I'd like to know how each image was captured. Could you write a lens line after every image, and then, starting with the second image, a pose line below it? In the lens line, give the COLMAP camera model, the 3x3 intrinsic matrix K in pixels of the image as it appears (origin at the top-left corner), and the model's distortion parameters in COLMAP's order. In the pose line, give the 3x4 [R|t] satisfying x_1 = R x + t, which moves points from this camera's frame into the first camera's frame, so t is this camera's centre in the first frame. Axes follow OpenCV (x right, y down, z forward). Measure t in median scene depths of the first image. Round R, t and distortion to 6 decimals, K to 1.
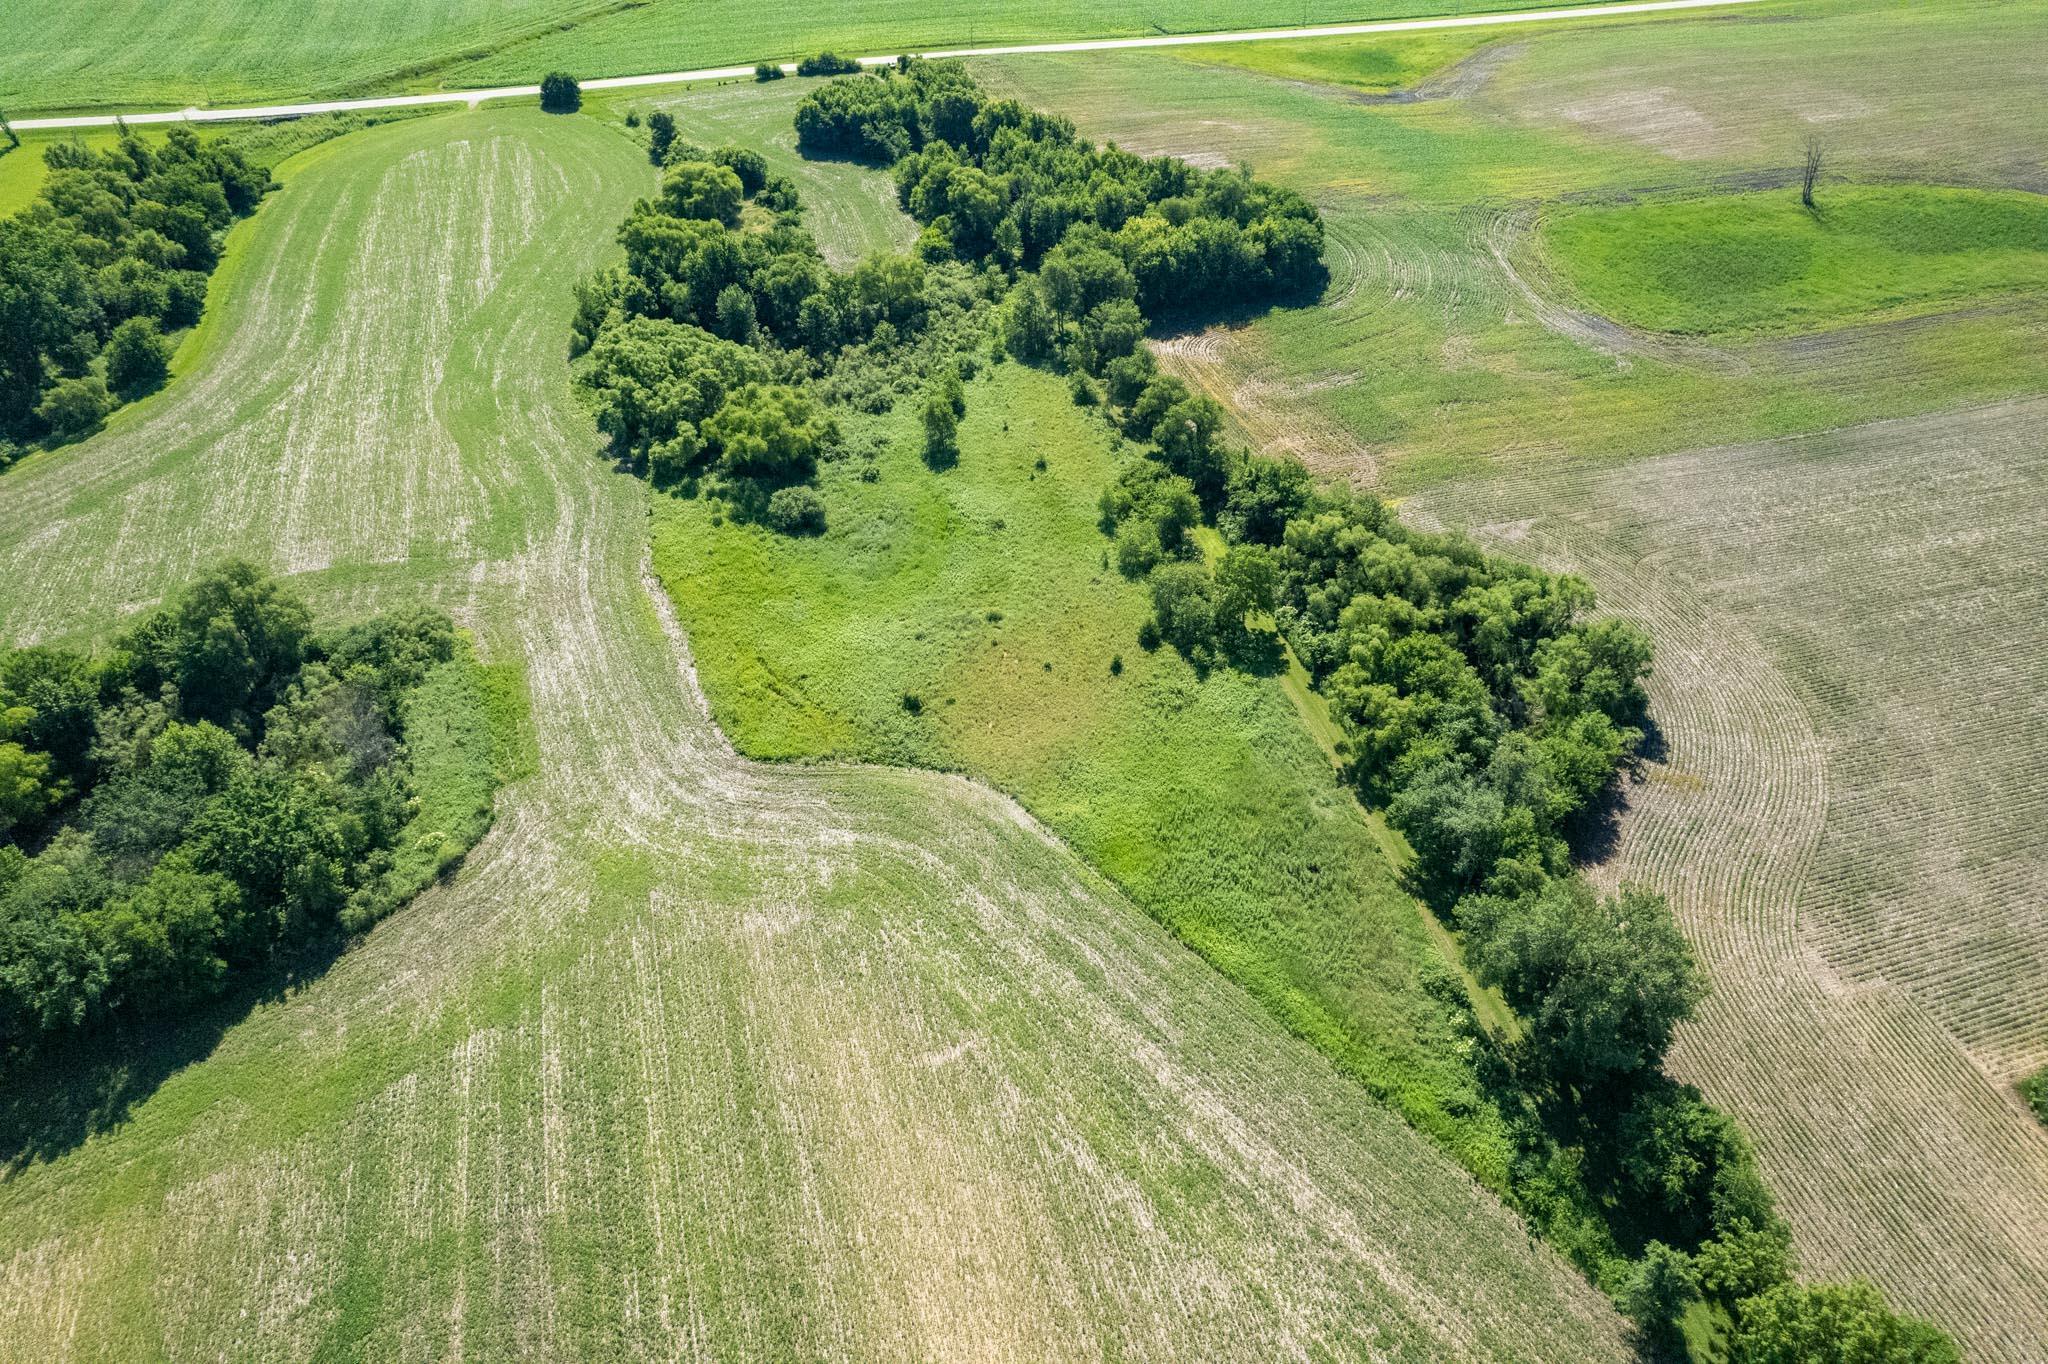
lens RADIAL K [[1314.2, 0, 1033.7], [0, 1314.2, 696.6], [0, 0, 1]] dist [-0.075985, 0.070204]
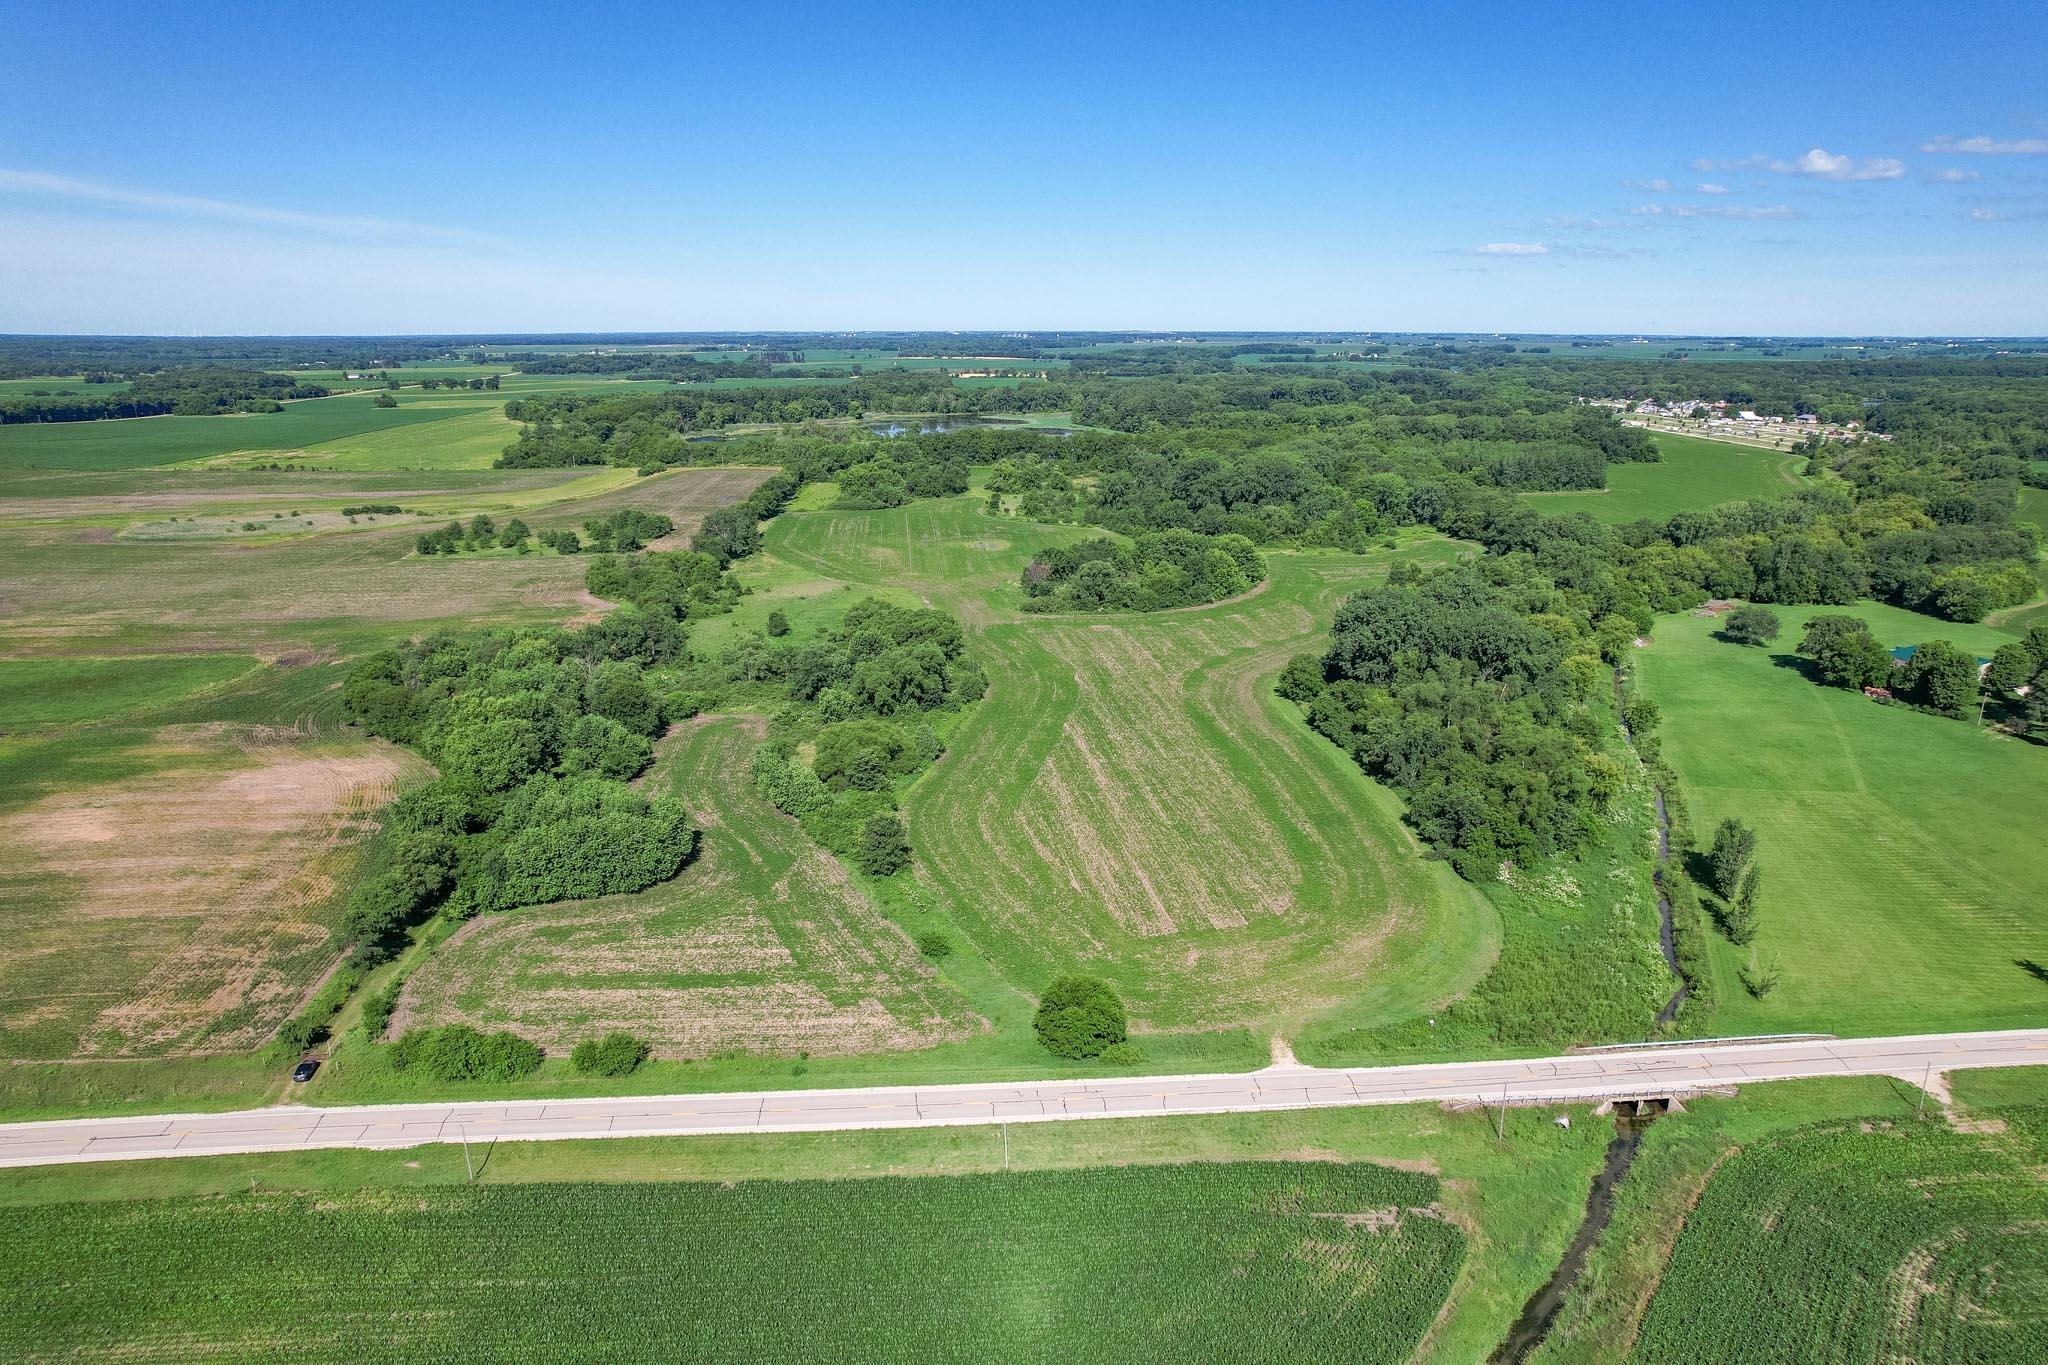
lens RADIAL K [[1314.2, 0, 1033.7], [0, 1314.2, 697.1], [0, 0, 1]] dist [-0.075985, 0.070204]
pose [[-0.983868, -0.048887, 0.172085, -0.663024], [0.115557, 0.560653, 0.819948, -1.428129], [-0.136565, 0.826606, -0.545960, 1.815515]]
